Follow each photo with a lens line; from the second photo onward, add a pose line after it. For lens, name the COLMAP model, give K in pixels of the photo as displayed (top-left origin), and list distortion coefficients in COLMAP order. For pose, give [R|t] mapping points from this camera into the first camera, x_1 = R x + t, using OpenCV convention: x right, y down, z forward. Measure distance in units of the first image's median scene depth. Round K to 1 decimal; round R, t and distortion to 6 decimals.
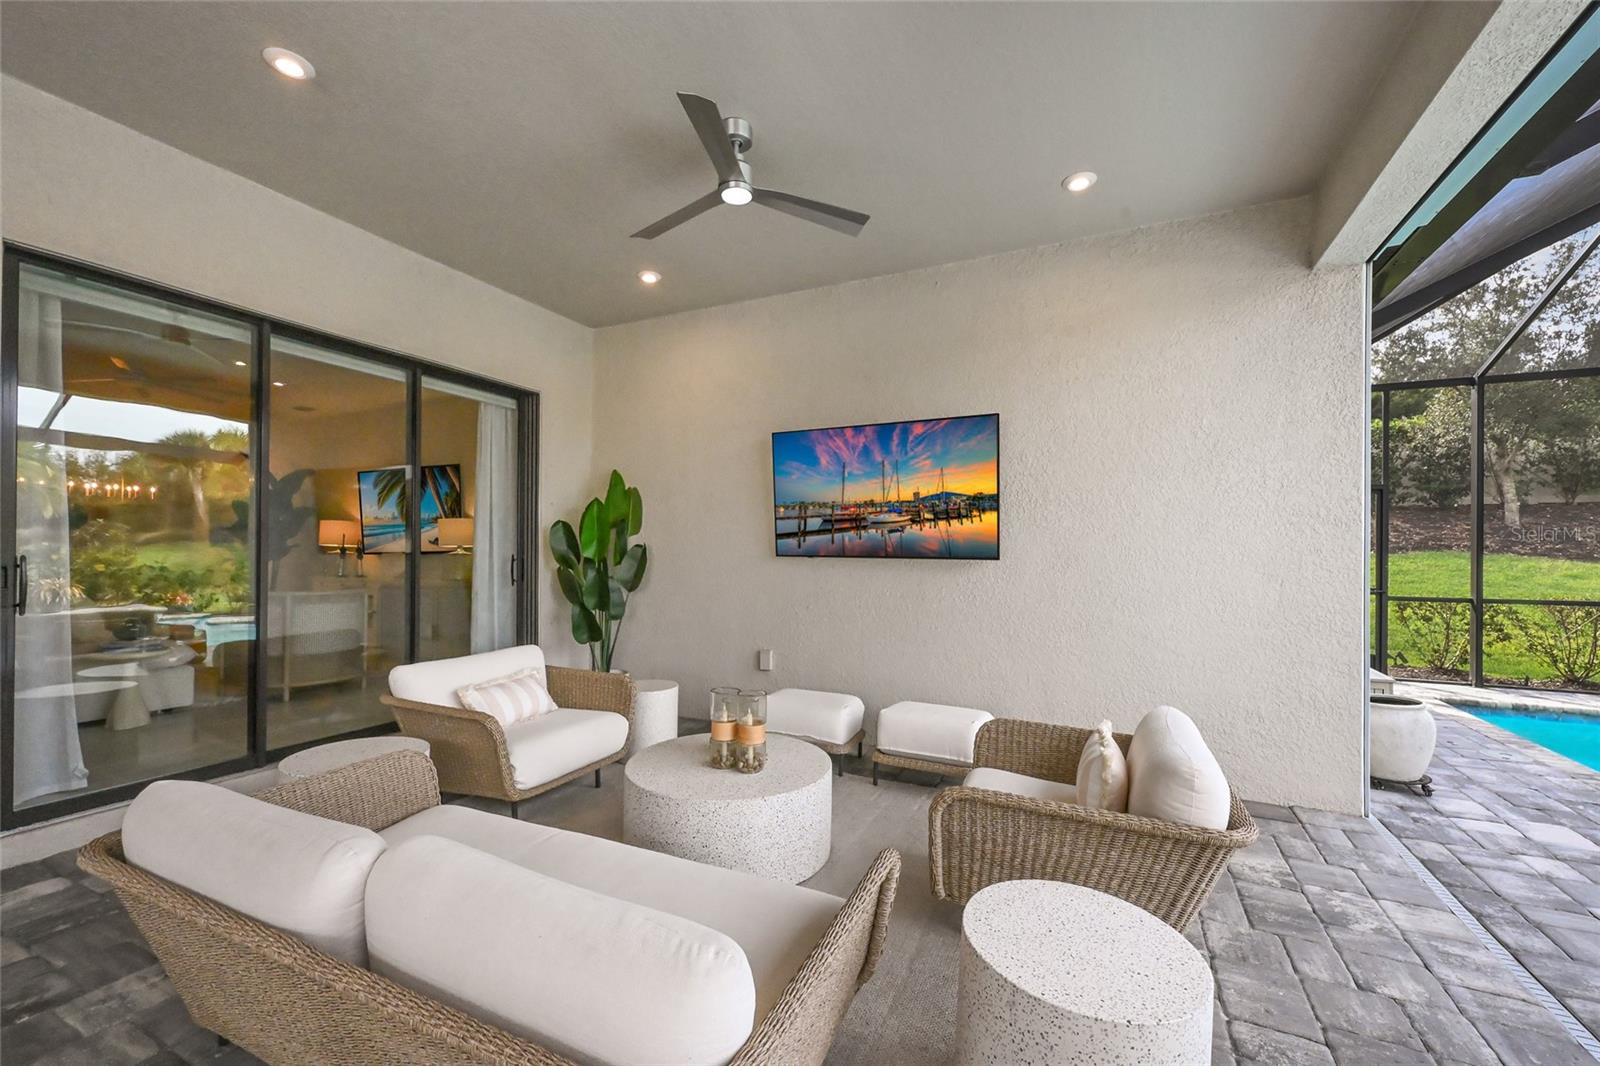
lens RADIAL K [[664.3, 0, 792.3], [0, 664.3, 556.7], [0, 0, 1]] dist [0.014483, 0.000007]
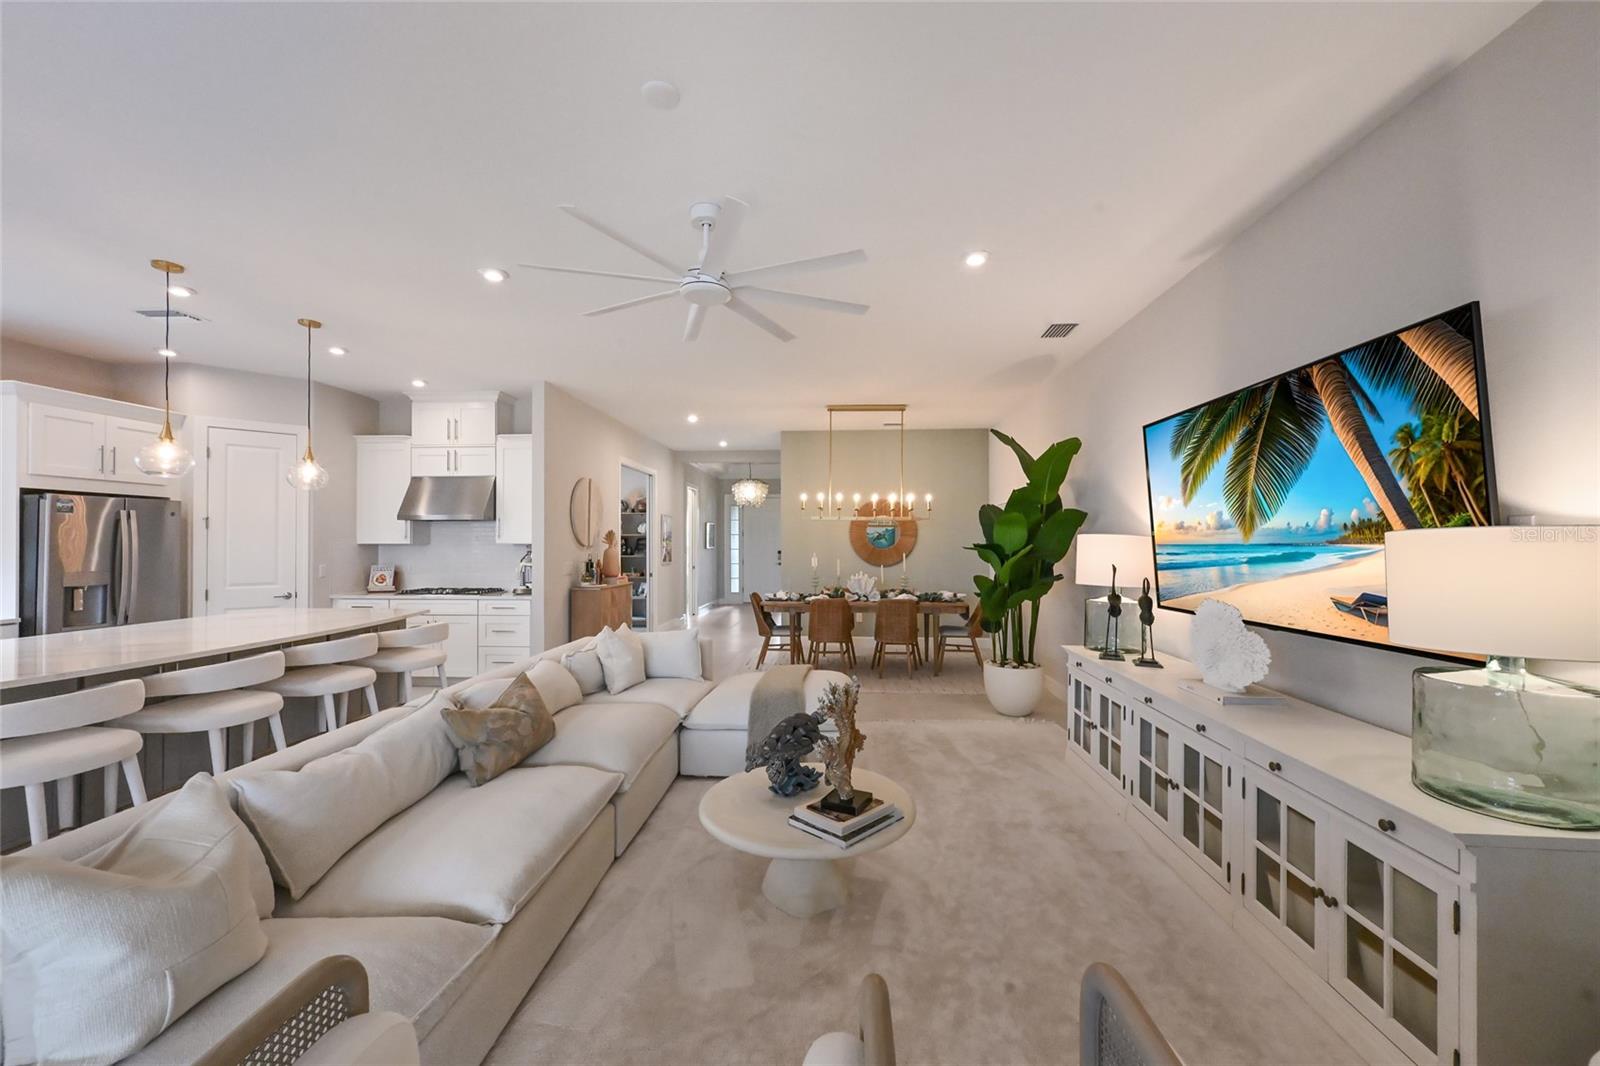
lens RADIAL K [[628.3, 0, 808.0], [0, 628.3, 526.9], [0, 0, 1]] dist [0.021696, 0.000309]
pose [[0.391444, -0.026790, -0.919812, -0.593403], [-0.003029, 0.999533, -0.030401, -0.076210], [0.920197, 0.014686, 0.391180, 1.069276]]
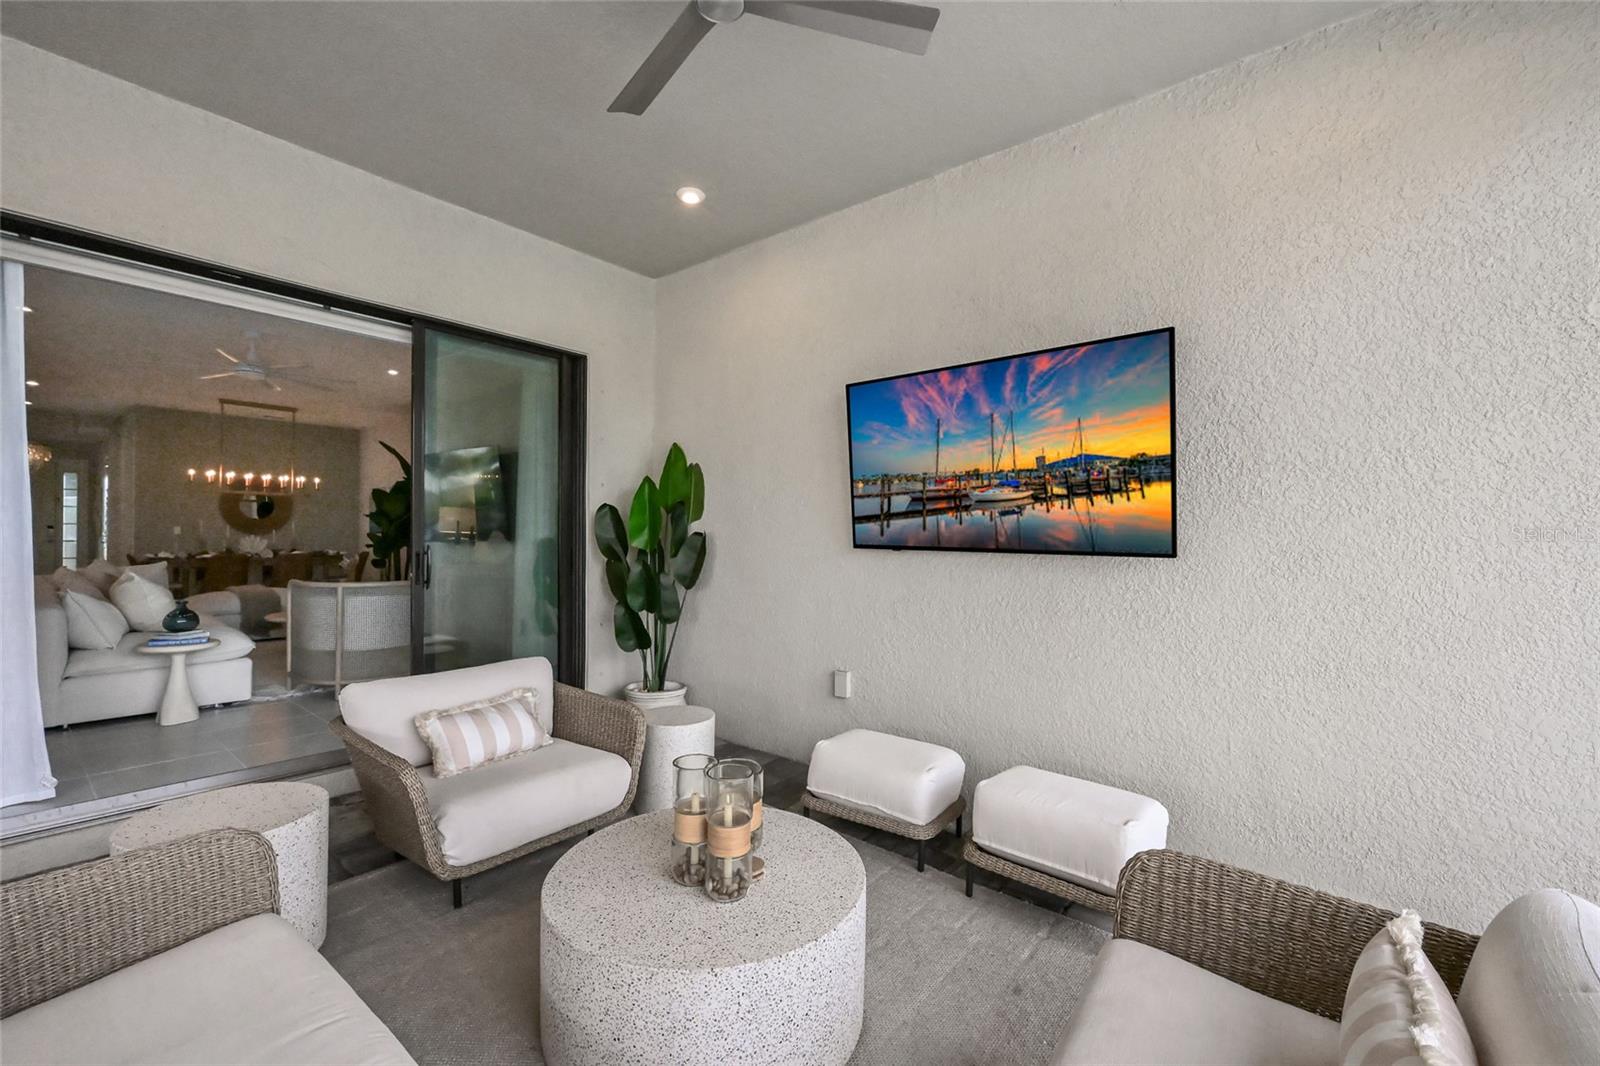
lens RADIAL K [[658.6, 0, 803.8], [0, 658.6, 530.2], [0, 0, 1]] dist [0.013477, 0.000114]
pose [[0.971854, -0.000105, -0.235583, 0.108327], [-0.003991, 0.999849, -0.016909, -0.008693], [0.235549, 0.017374, 0.971707, 0.282178]]
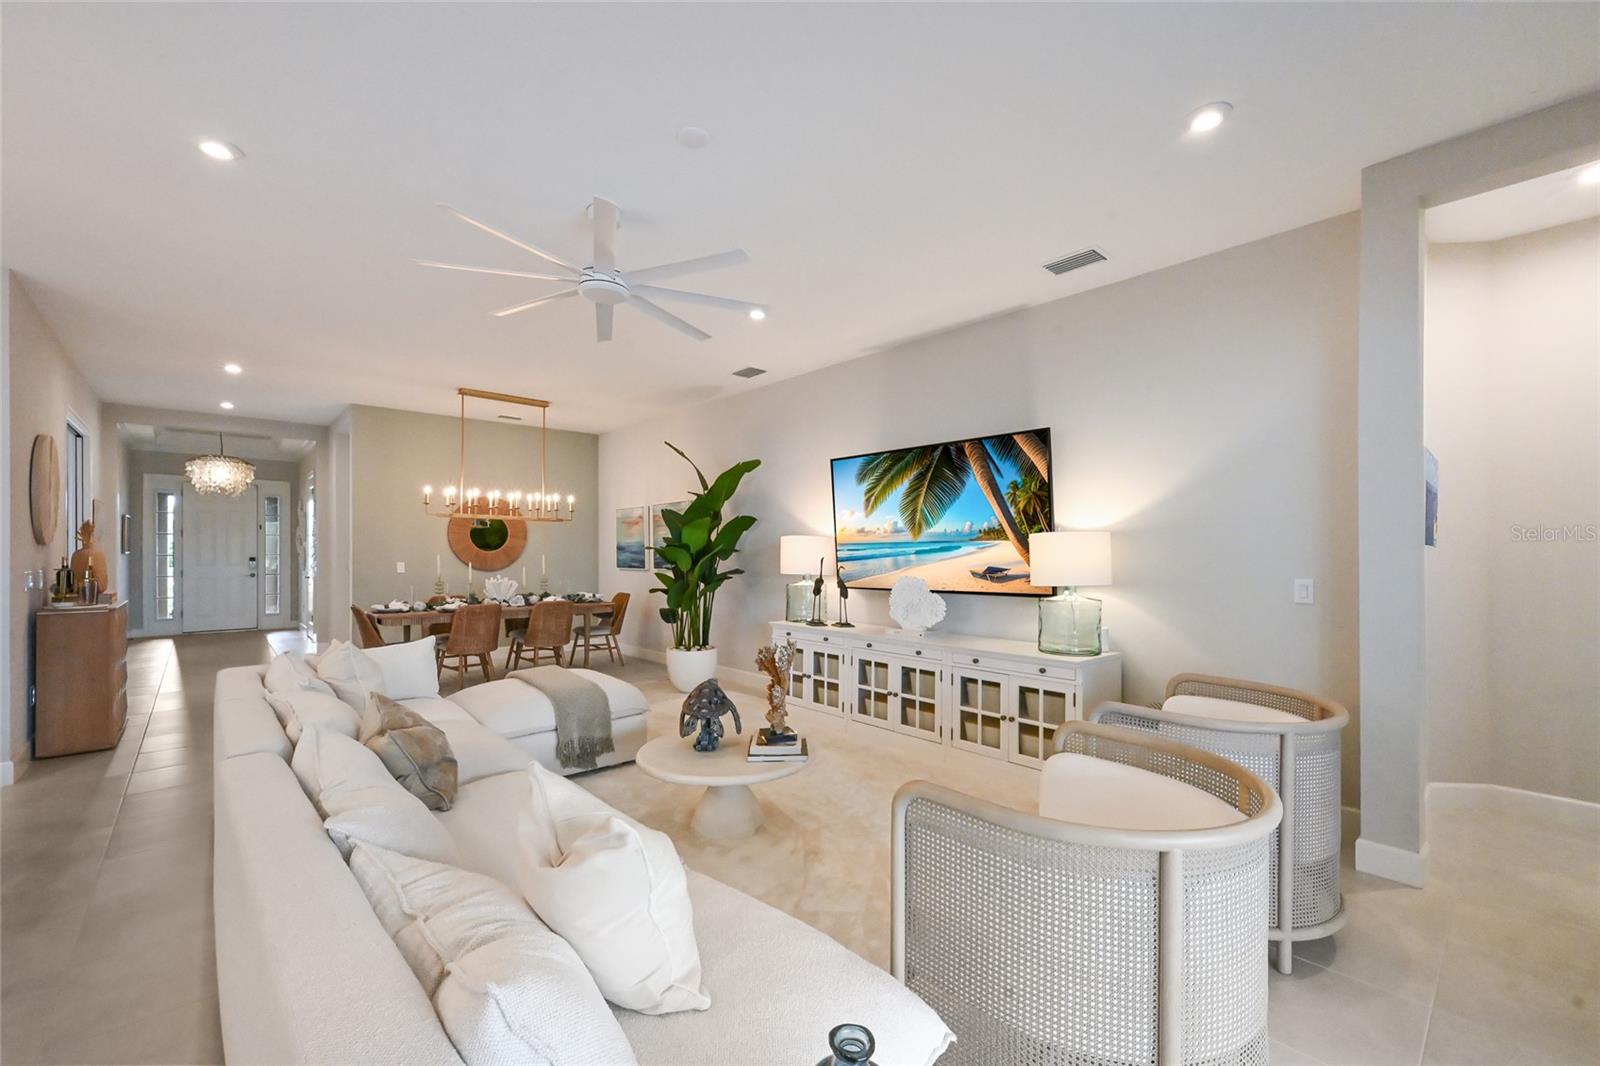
lens RADIAL K [[658.6, 0, 803.8], [0, 658.6, 530.2], [0, 0, 1]] dist [0.013477, 0.000114]
pose [[0.930157, -0.013968, -0.366897, -0.759396], [-0.000893, 0.999187, -0.040303, -0.057685], [0.367161, 0.037815, 0.929388, 0.702543]]
